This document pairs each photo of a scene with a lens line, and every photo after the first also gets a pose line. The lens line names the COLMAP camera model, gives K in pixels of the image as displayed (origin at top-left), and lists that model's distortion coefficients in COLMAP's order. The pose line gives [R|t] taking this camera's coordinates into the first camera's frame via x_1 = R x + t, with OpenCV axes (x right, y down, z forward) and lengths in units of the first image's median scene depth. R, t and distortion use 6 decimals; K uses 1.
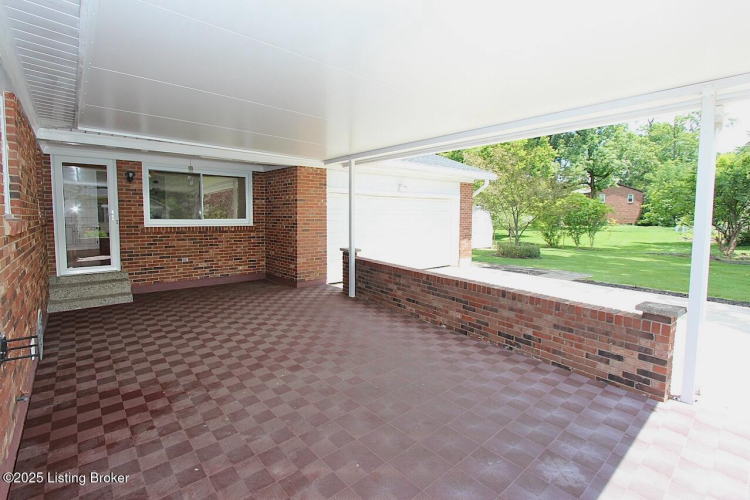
lens RADIAL K [[355.4, 0, 369.5], [0, 355.4, 241.0], [0, 0, 1]] dist [-0.013668, 0.000539]
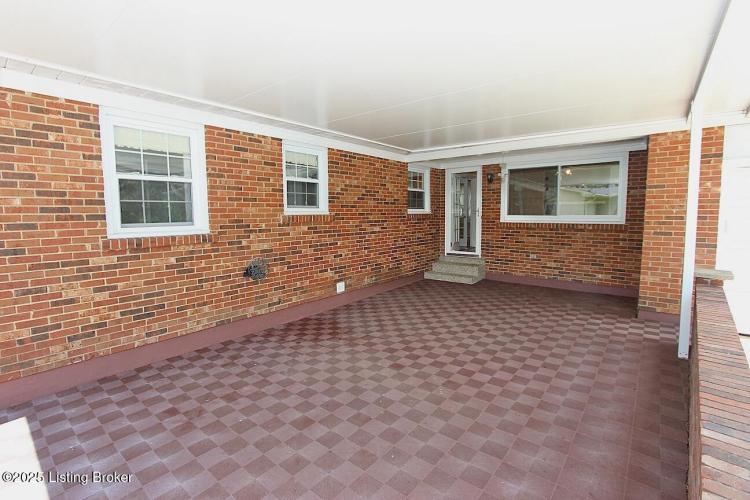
lens RADIAL K [[355.4, 0, 369.5], [0, 355.4, 241.0], [0, 0, 1]] dist [-0.013668, 0.000539]
pose [[0.138710, 0.074570, -0.987522, 0.445609], [-0.062893, 0.995811, 0.066362, -0.030652], [0.988334, 0.052903, 0.142819, 0.467589]]
